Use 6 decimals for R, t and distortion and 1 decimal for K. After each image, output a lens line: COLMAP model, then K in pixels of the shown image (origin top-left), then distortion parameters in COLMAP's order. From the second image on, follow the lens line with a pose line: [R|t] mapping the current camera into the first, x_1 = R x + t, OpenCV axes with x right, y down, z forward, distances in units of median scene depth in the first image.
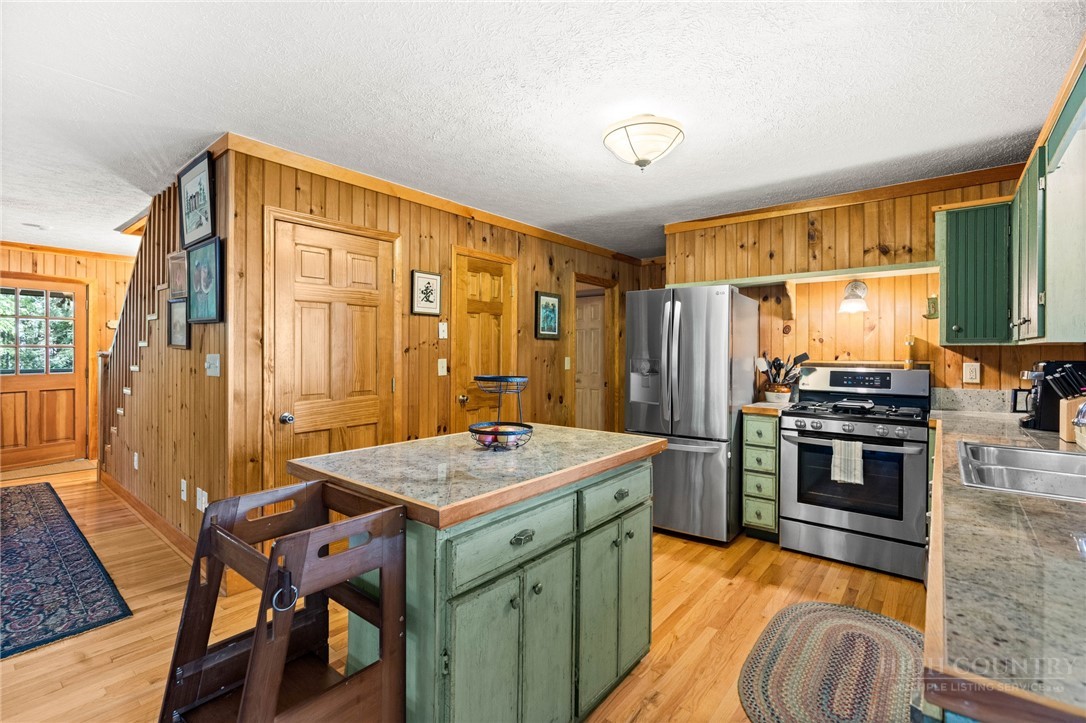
lens RADIAL K [[493.4, 0, 542.1], [0, 493.4, 351.5], [0, 0, 1]] dist [-0.001617, 0.000513]
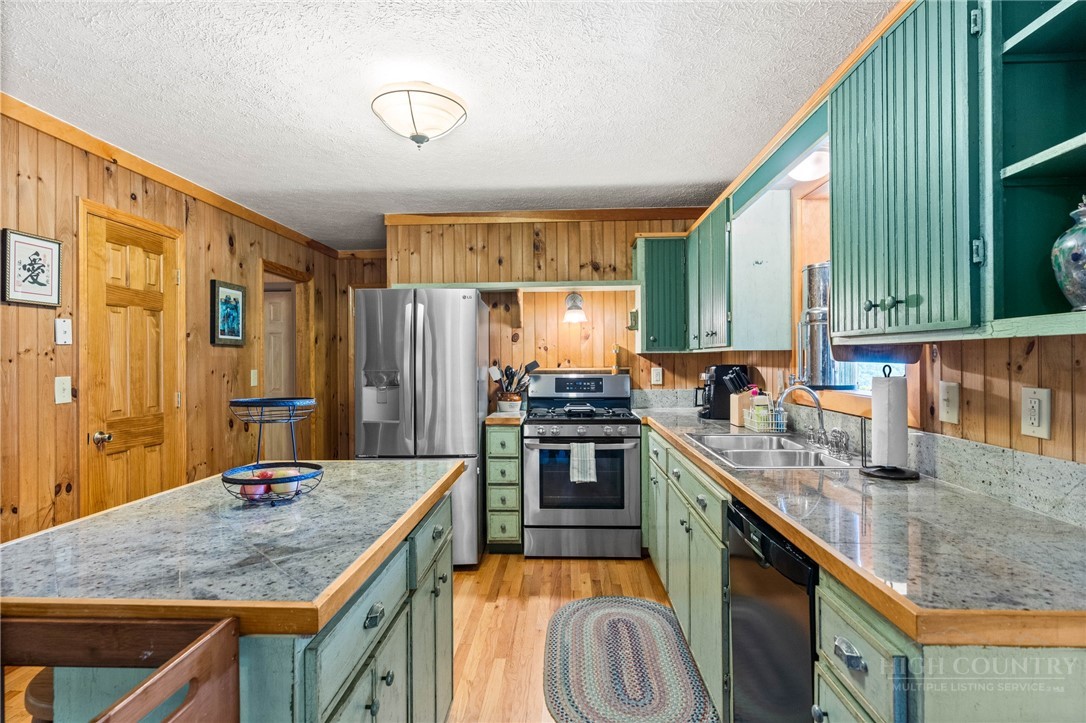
lens RADIAL K [[552.2, 0, 542.1], [0, 552.2, 360.8], [0, 0, 1]] dist [-0.006850, 0.000452]
pose [[0.803068, -0.010604, 0.595793, -0.139257], [0.010494, 0.999938, 0.003652, -0.001318], [-0.595795, 0.003319, 0.803130, 0.081890]]
